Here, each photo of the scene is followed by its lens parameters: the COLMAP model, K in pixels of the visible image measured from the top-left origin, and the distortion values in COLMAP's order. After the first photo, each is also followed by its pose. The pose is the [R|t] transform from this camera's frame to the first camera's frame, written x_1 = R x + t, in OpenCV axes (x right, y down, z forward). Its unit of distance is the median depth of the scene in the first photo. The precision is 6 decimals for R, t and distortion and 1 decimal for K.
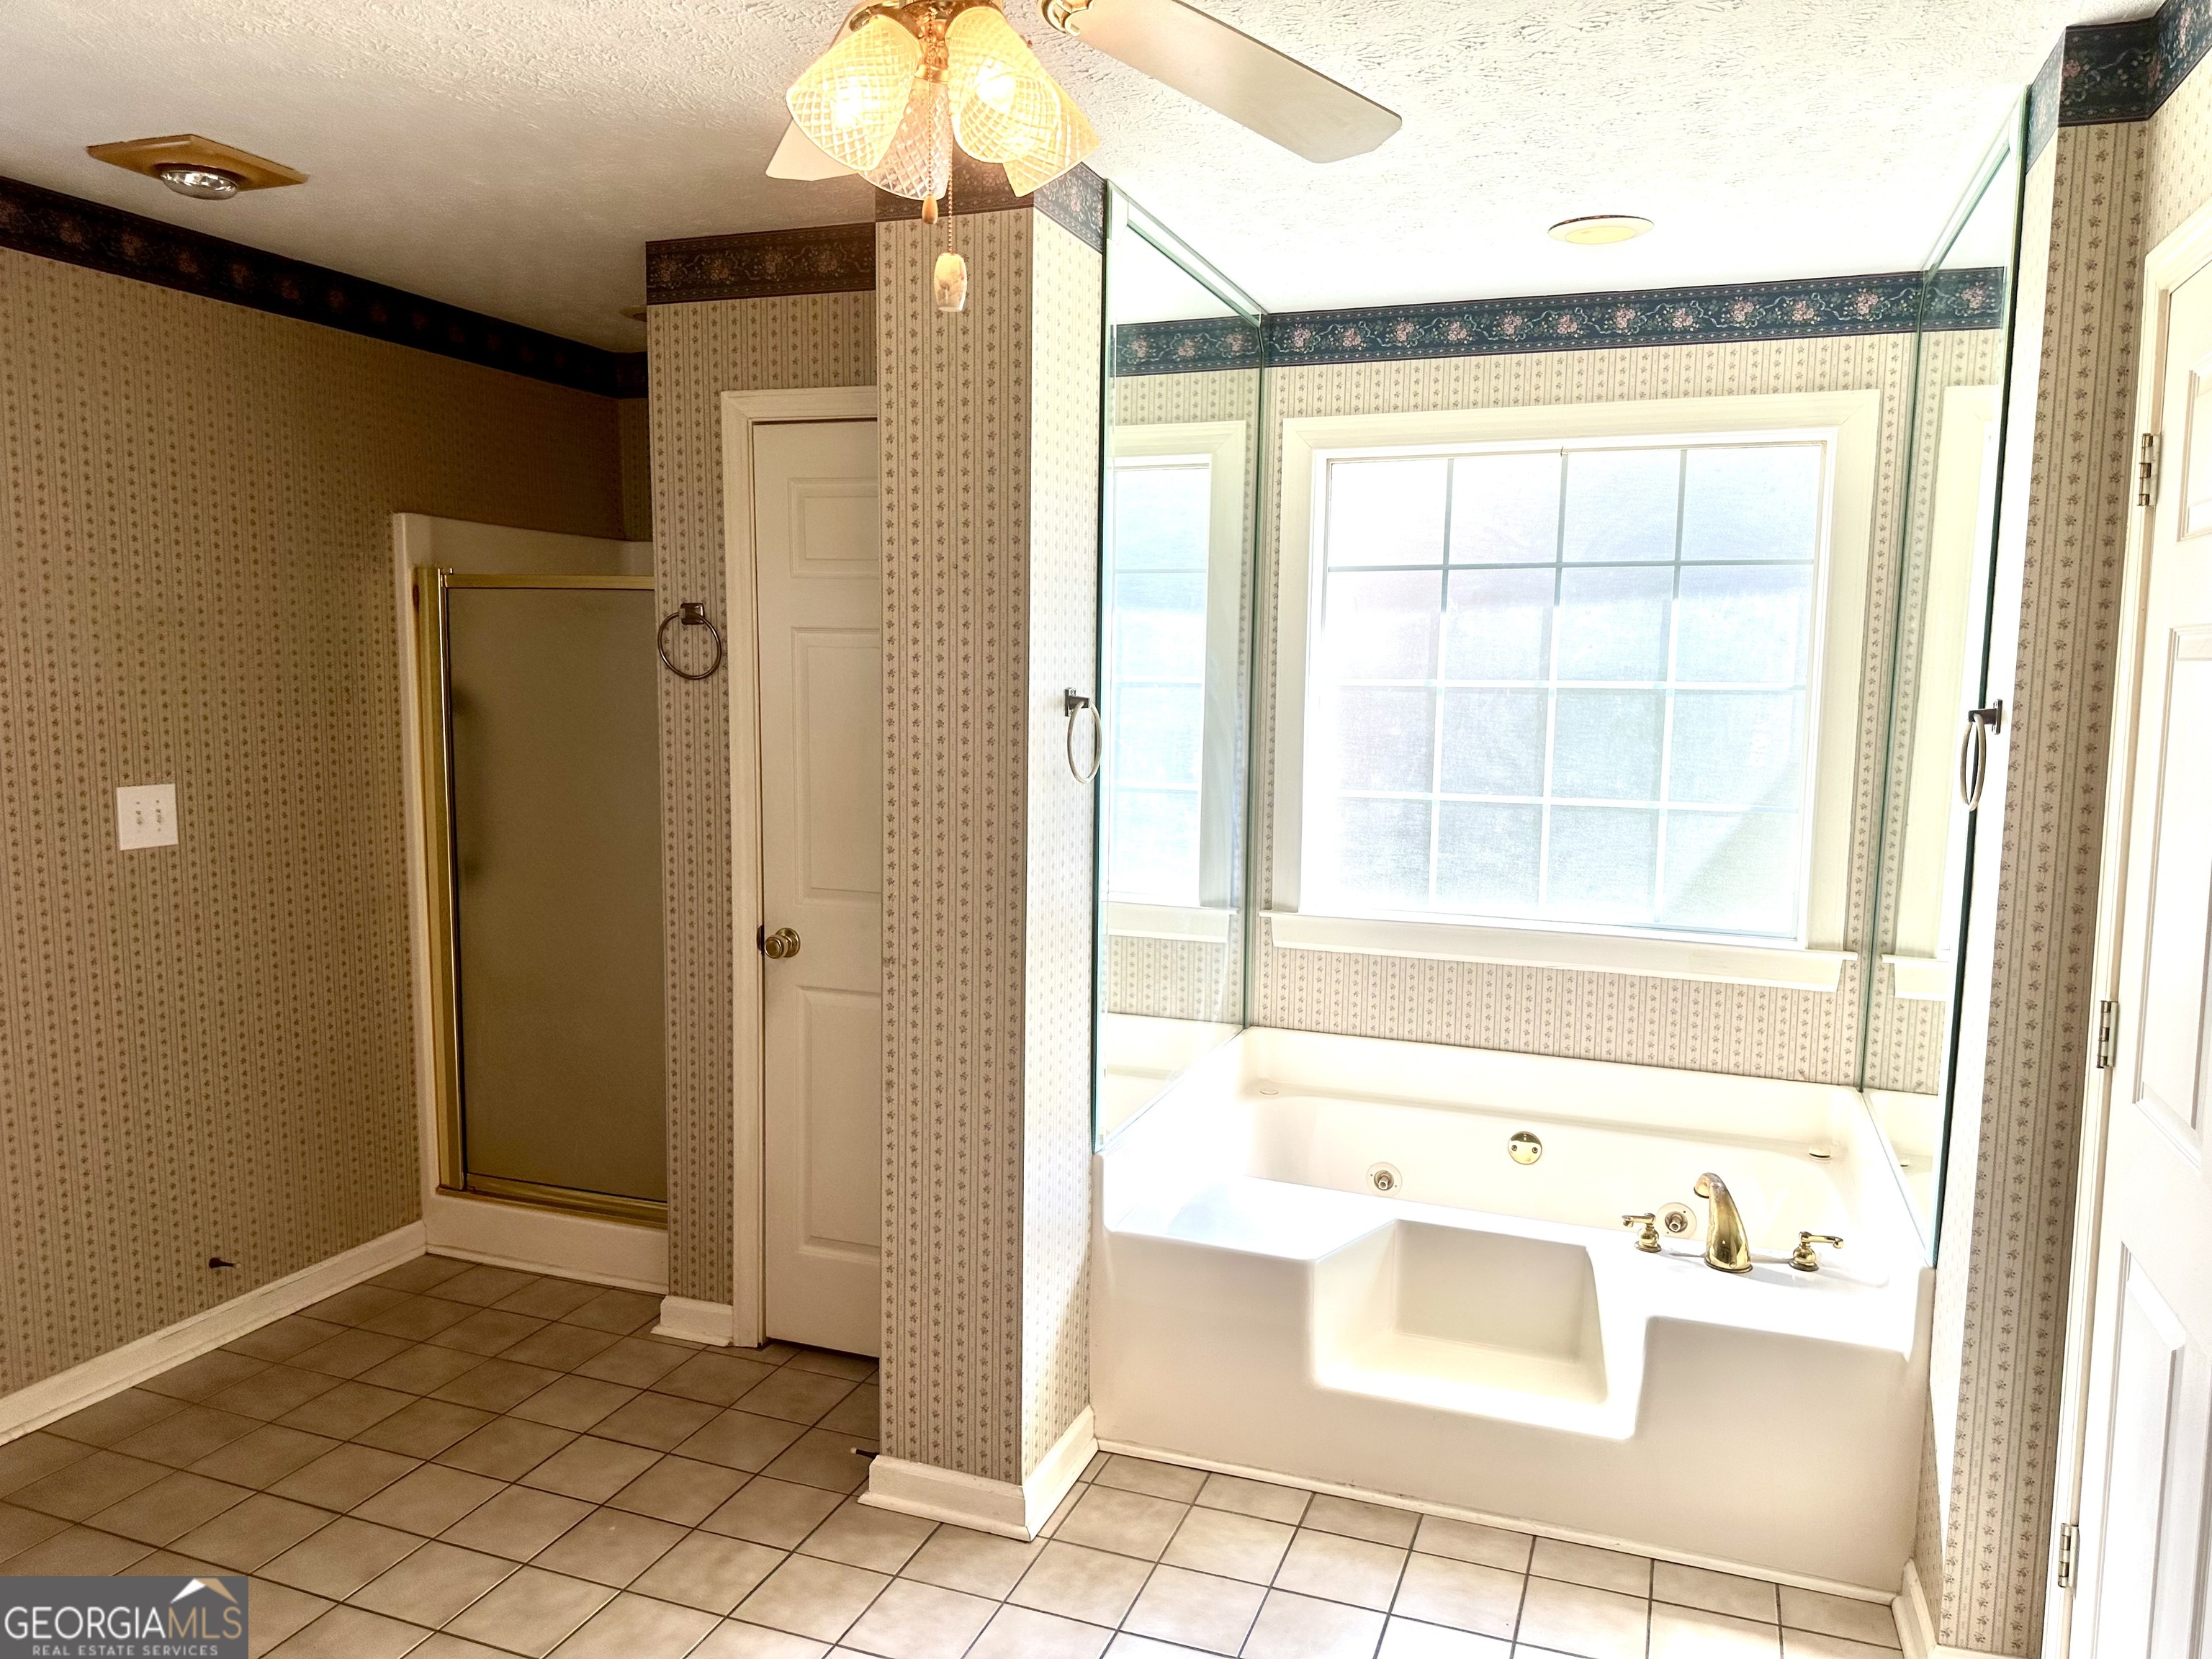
lens RADIAL K [[1569.9, 0, 1100.2], [0, 1569.9, 827.2], [0, 0, 1]] dist [0.103339, -0.139156]
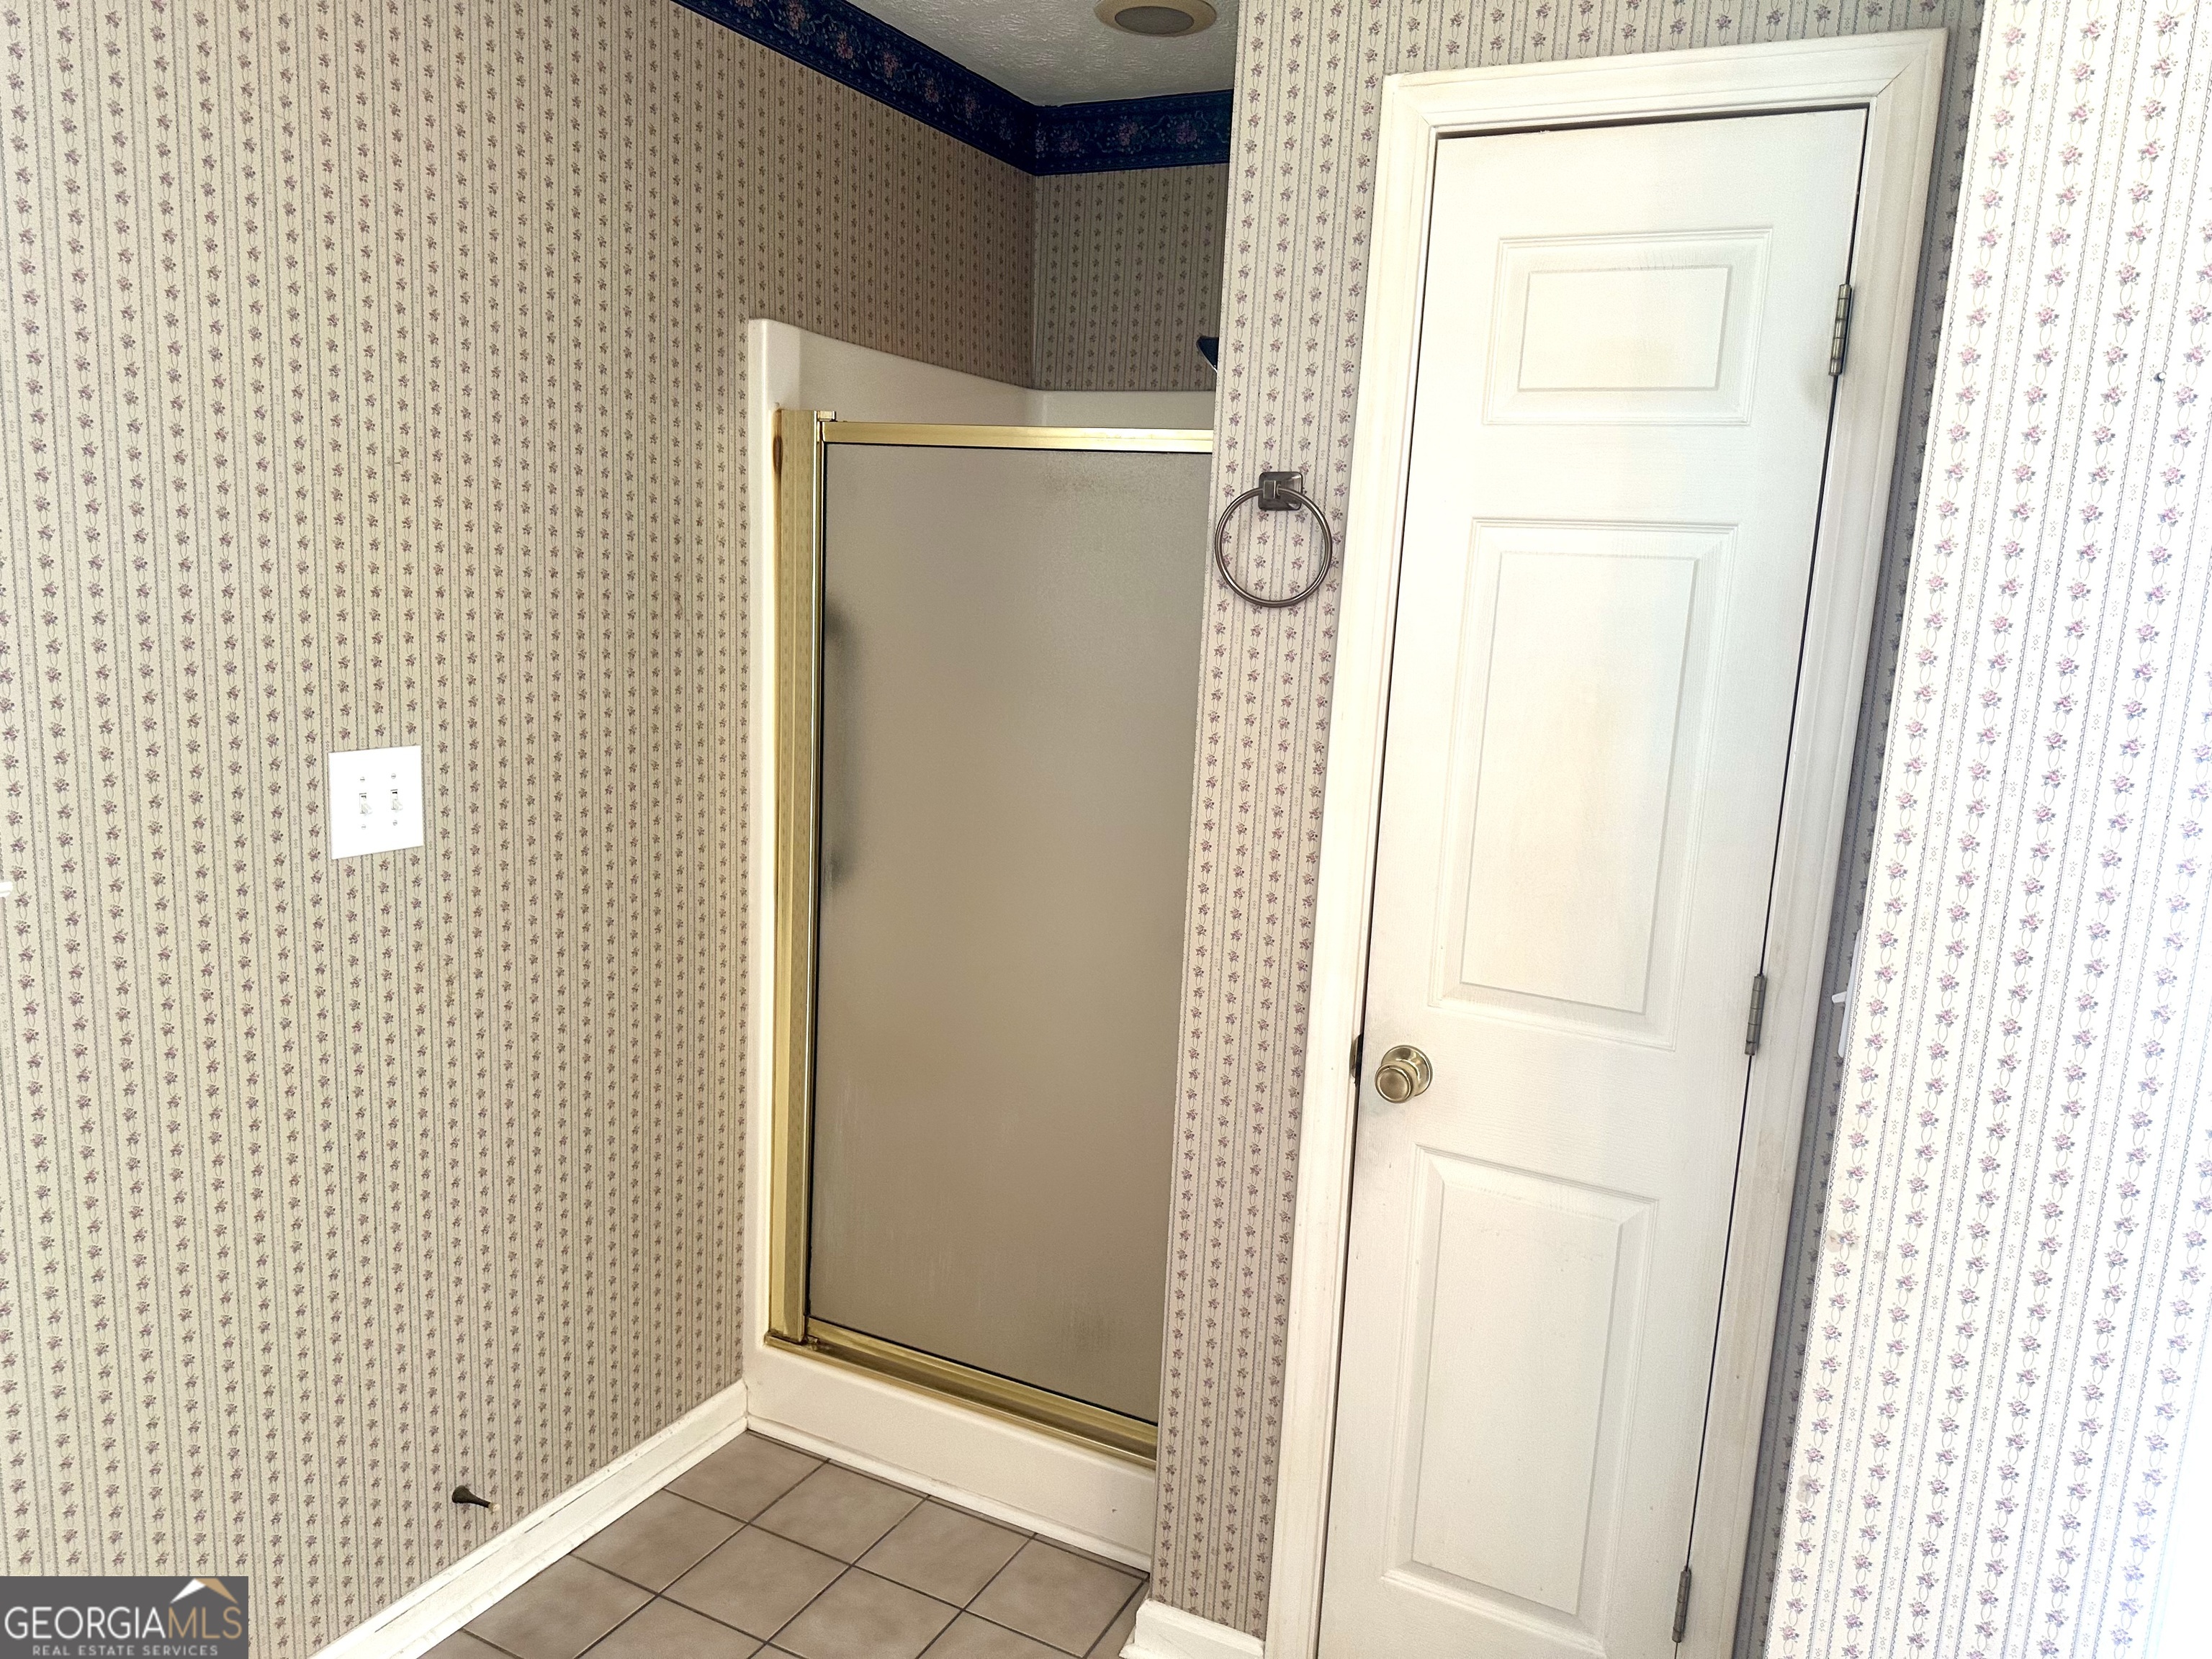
lens RADIAL K [[1569.9, 0, 1104.7], [0, 1569.9, 825.4], [0, 0, 1]] dist [0.103339, -0.139156]
pose [[0.993900, 0.052571, -0.096952, -0.256231], [-0.046602, 0.996935, 0.062837, -0.047169], [0.099958, -0.057935, 0.993304, 0.416694]]
